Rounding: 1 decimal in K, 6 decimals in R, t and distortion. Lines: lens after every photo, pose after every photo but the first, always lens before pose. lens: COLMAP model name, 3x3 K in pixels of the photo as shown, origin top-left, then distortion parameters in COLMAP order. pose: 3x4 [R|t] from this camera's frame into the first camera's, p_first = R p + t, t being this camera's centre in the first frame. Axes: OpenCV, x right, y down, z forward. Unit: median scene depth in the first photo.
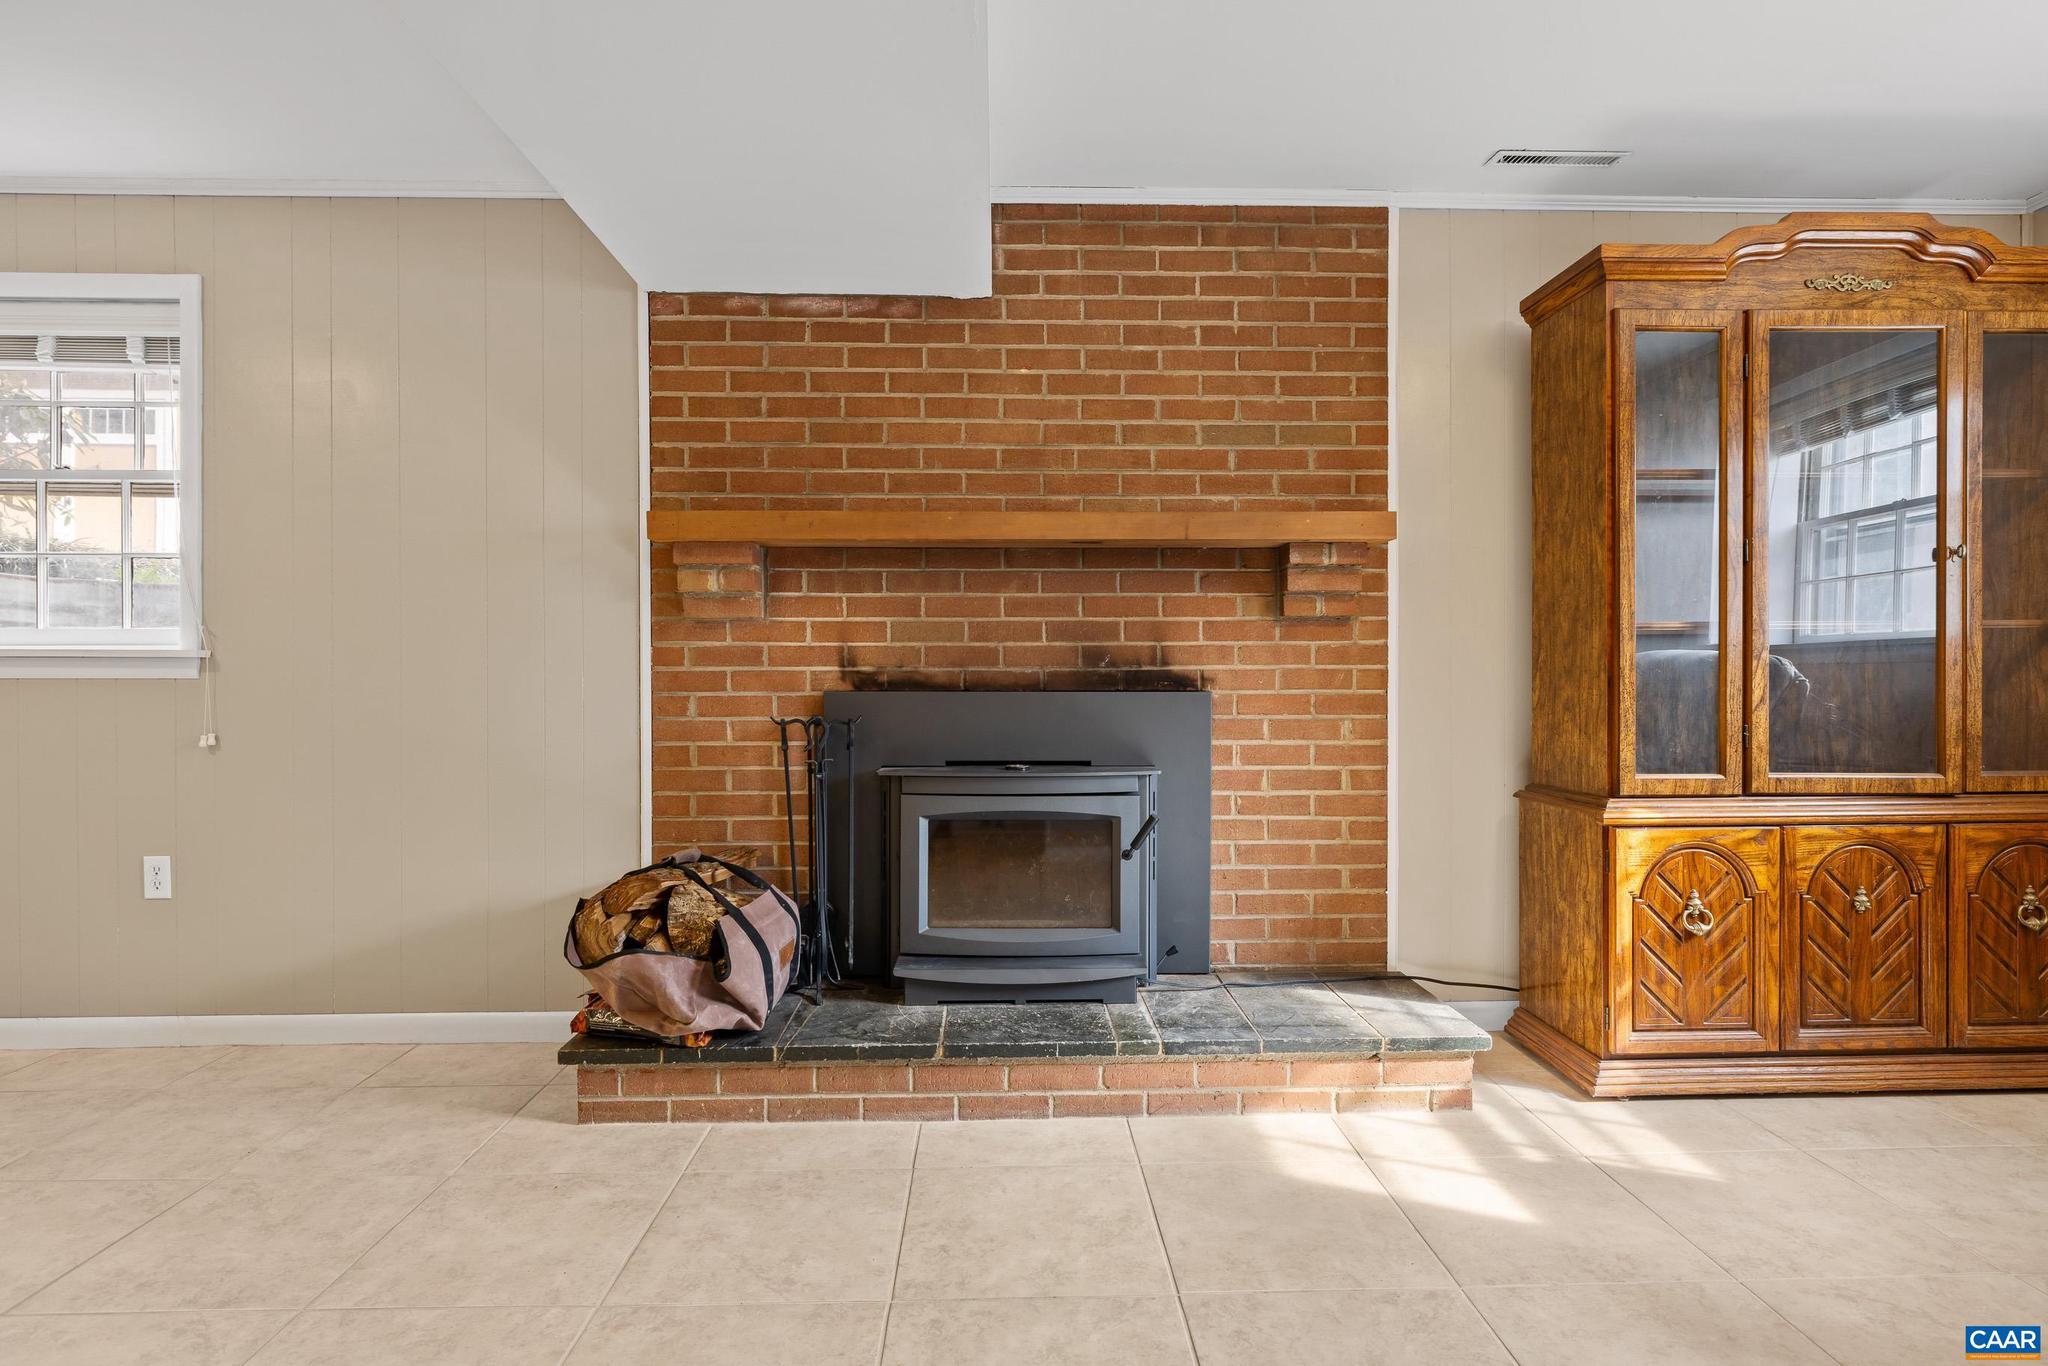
lens RADIAL K [[1077.1, 0, 1022.0], [0, 1077.1, 680.8], [0, 0, 1]] dist [-0.004031, 0.001211]
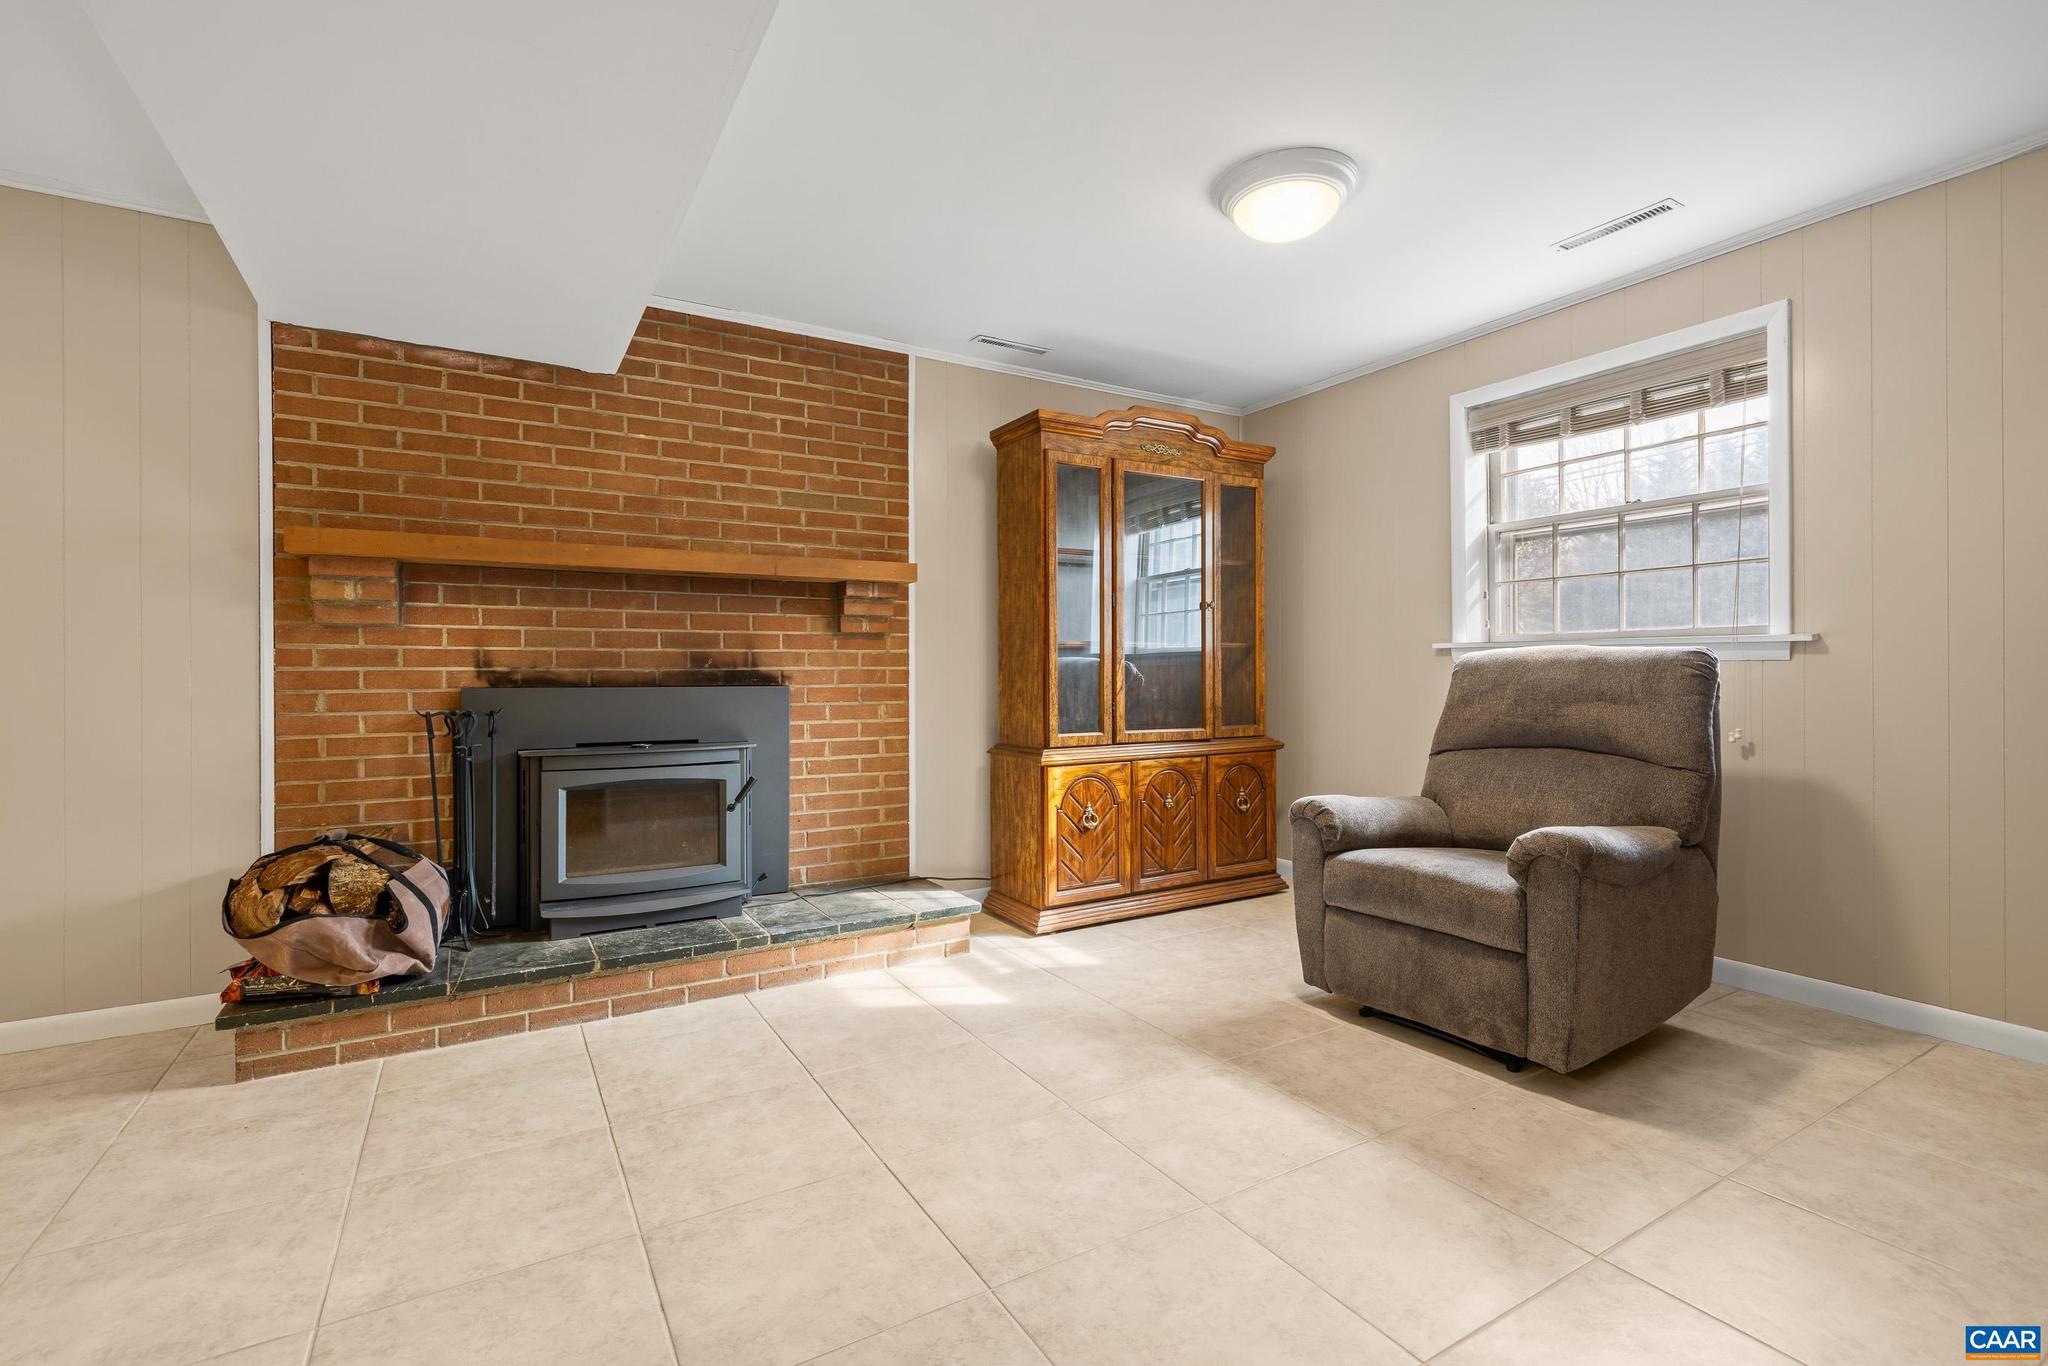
lens RADIAL K [[927.6, 0, 1027.2], [0, 927.6, 670.6], [0, 0, 1]] dist [-0.002153, 0.001818]
pose [[0.873672, -0.000098, 0.486515, -0.138622], [0.004173, 0.999965, -0.007292, 0.000532], [-0.486497, 0.008401, 0.873642, -0.186610]]
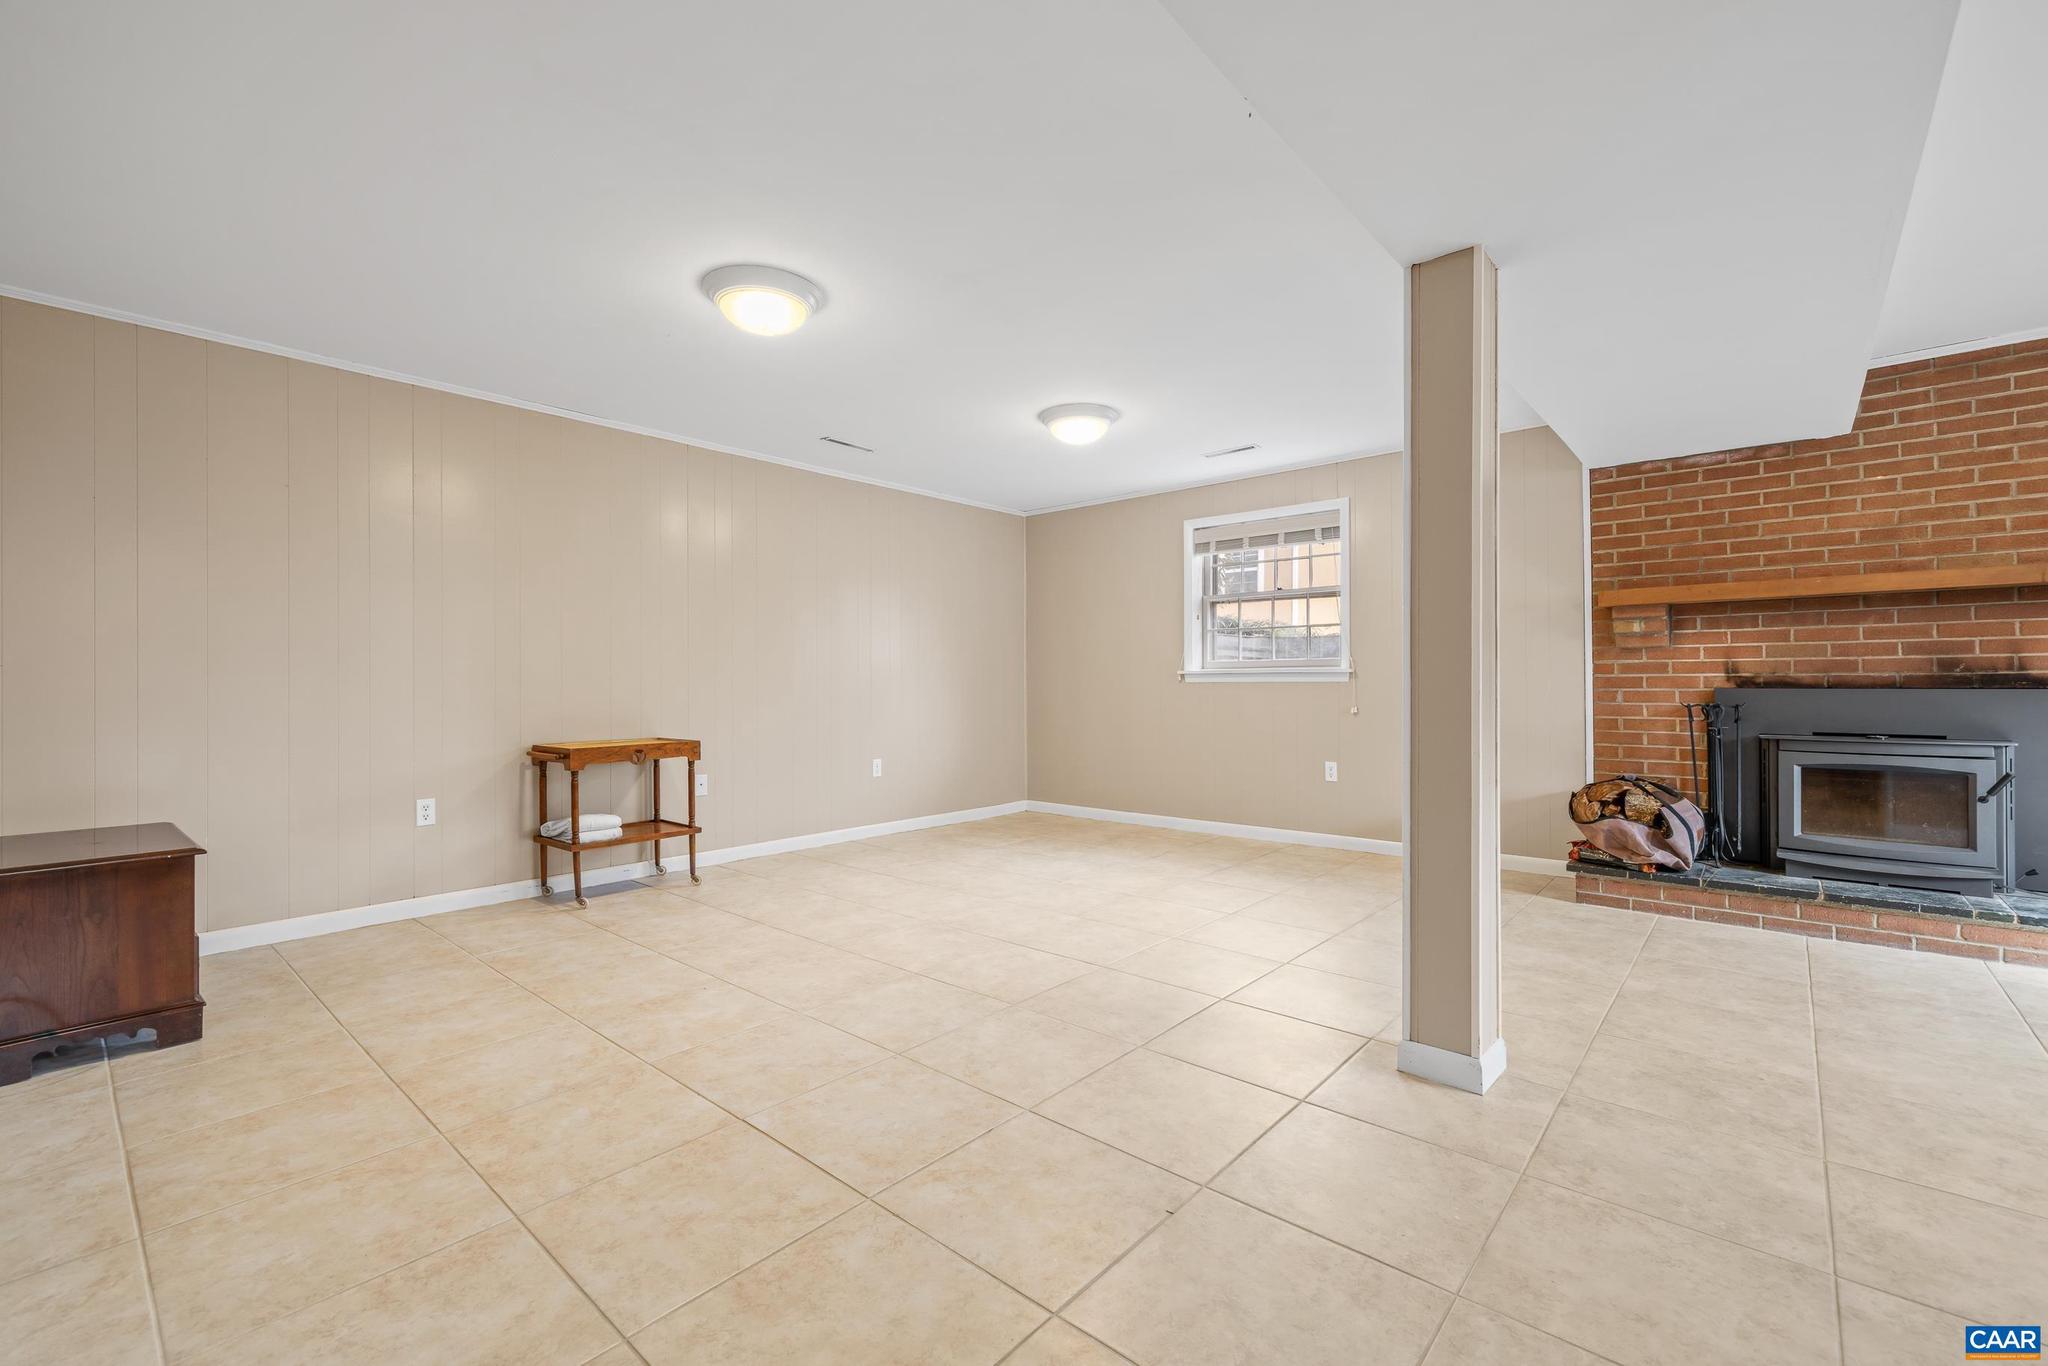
lens RADIAL K [[857.6, 0, 1030.8], [0, 857.6, 679.5], [0, 0, 1]] dist [-0.000166, 0.000449]
pose [[0.734914, -0.005155, -0.678140, -0.061024], [0.000725, 0.999977, -0.006816, 0.004569], [0.678159, 0.004518, 0.734901, -0.719739]]
